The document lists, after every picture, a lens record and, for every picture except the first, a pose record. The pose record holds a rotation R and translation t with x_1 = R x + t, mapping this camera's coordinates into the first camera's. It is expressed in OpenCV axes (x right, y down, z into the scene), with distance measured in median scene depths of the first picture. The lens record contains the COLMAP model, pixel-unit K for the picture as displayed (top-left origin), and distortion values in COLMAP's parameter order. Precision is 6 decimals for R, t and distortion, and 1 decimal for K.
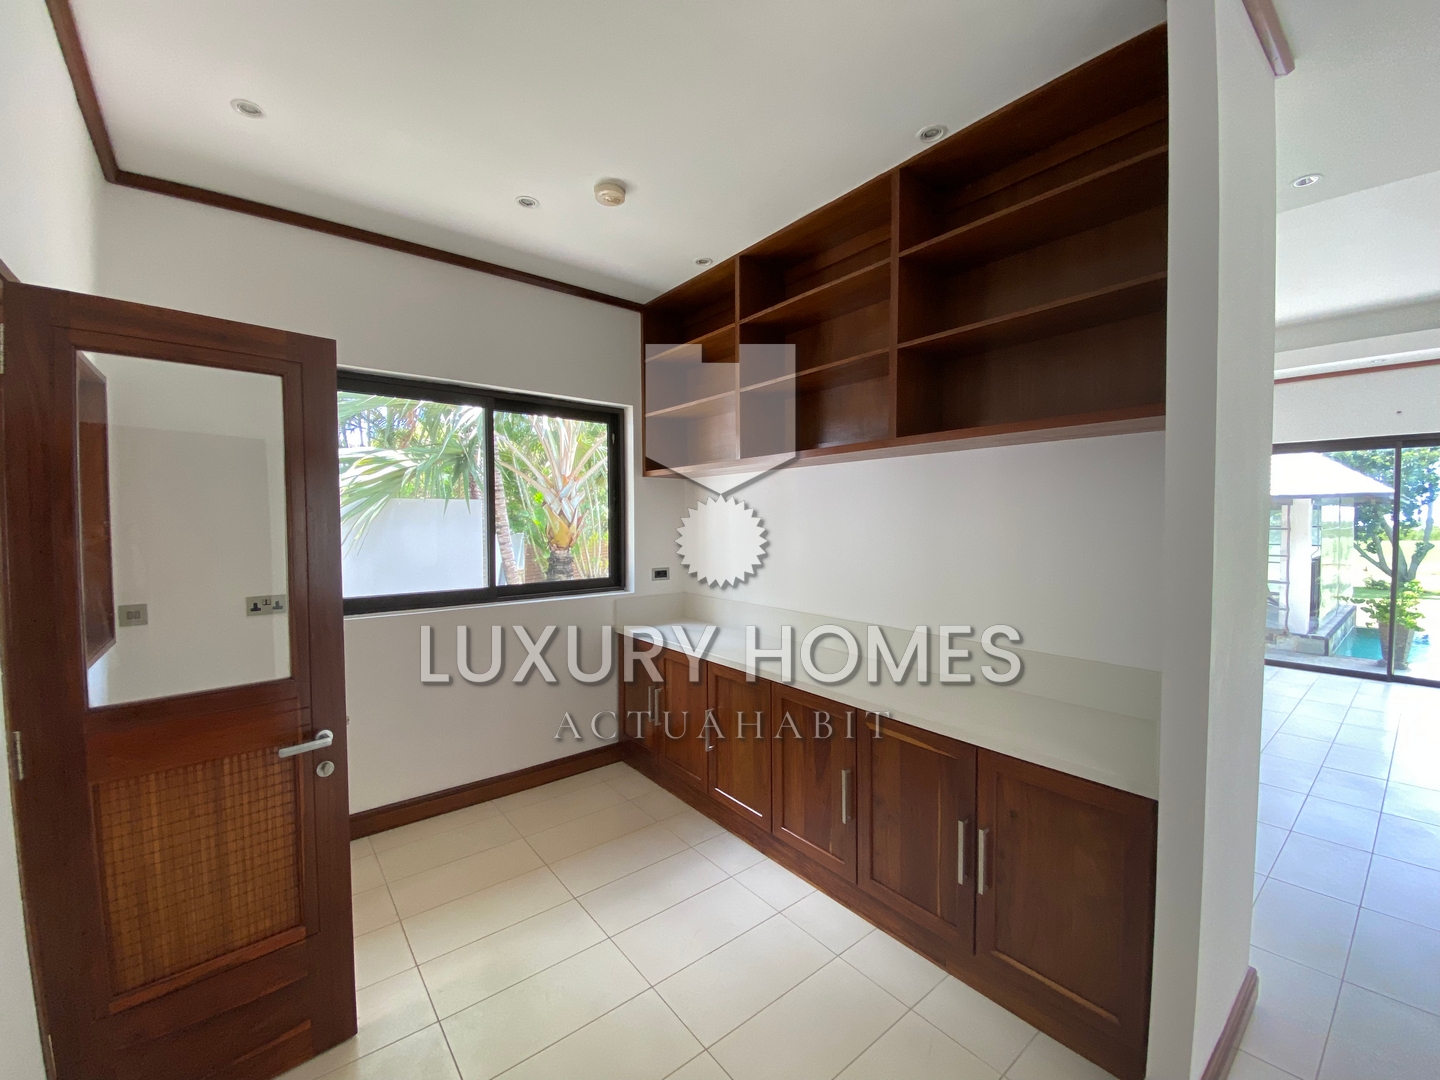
lens RADIAL K [[586.6, 0, 720.0], [0, 586.6, 540.0], [0, 0, 1]] dist [0.009909, -0.015657]
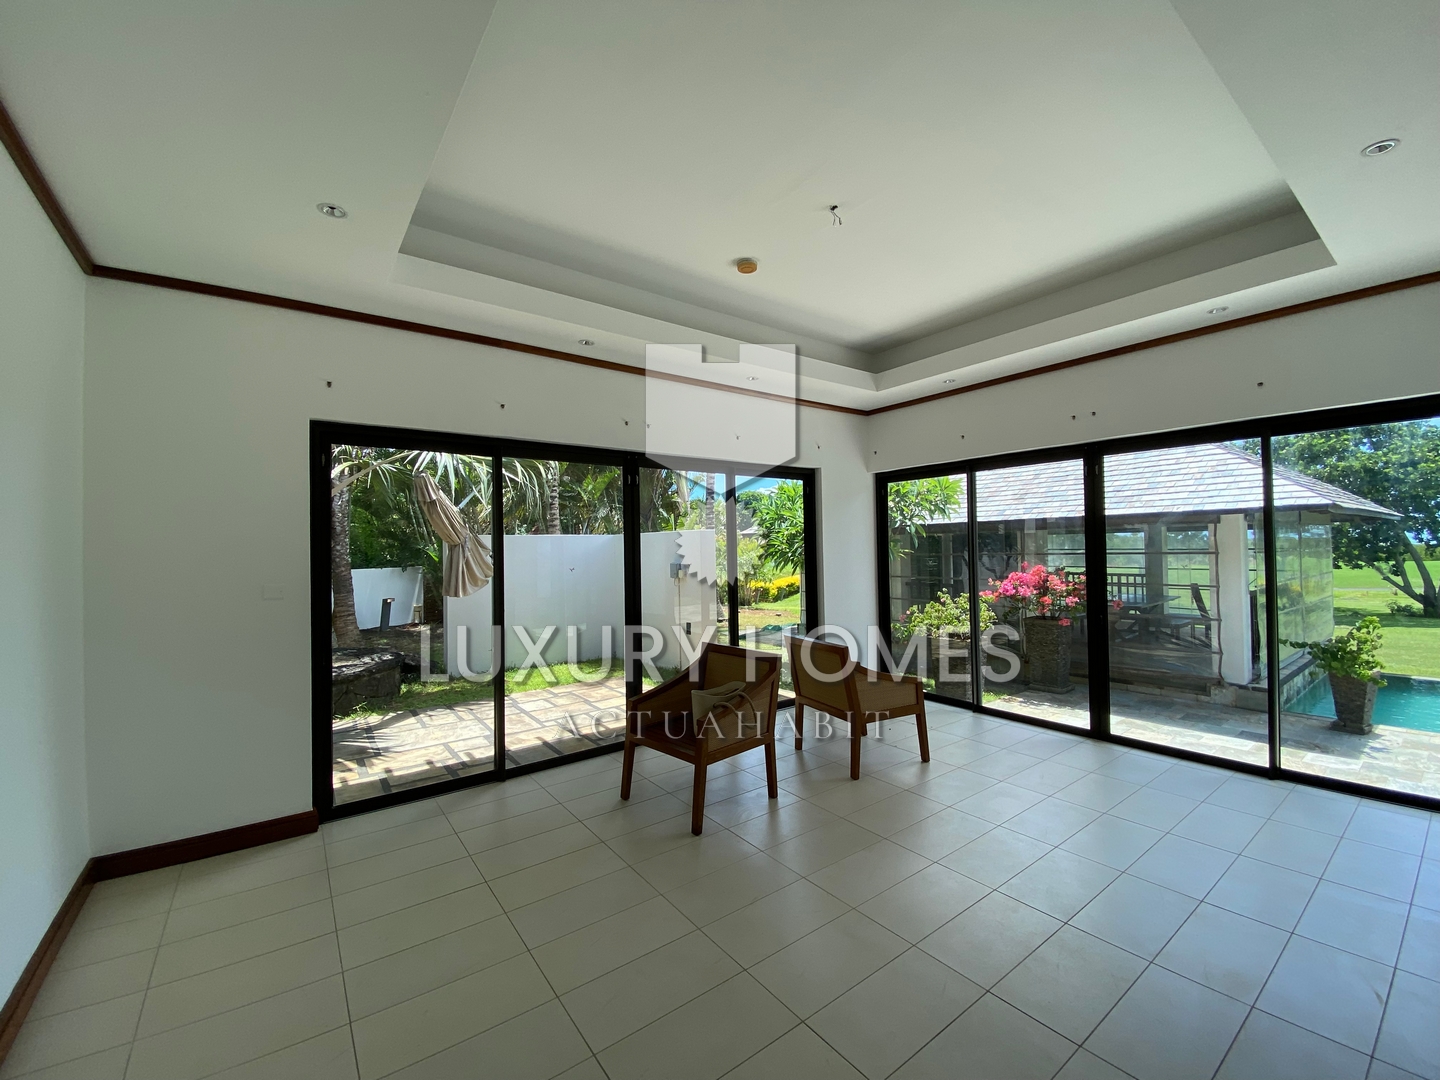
lens RADIAL K [[586.6, 0, 720.0], [0, 586.6, 540.0], [0, 0, 1]] dist [0.009909, -0.015657]
pose [[0.999124, -0.013602, -0.039569, 0.239743], [0.011670, 0.998748, -0.048647, -0.003792], [0.040181, 0.048143, 0.998032, 0.122191]]
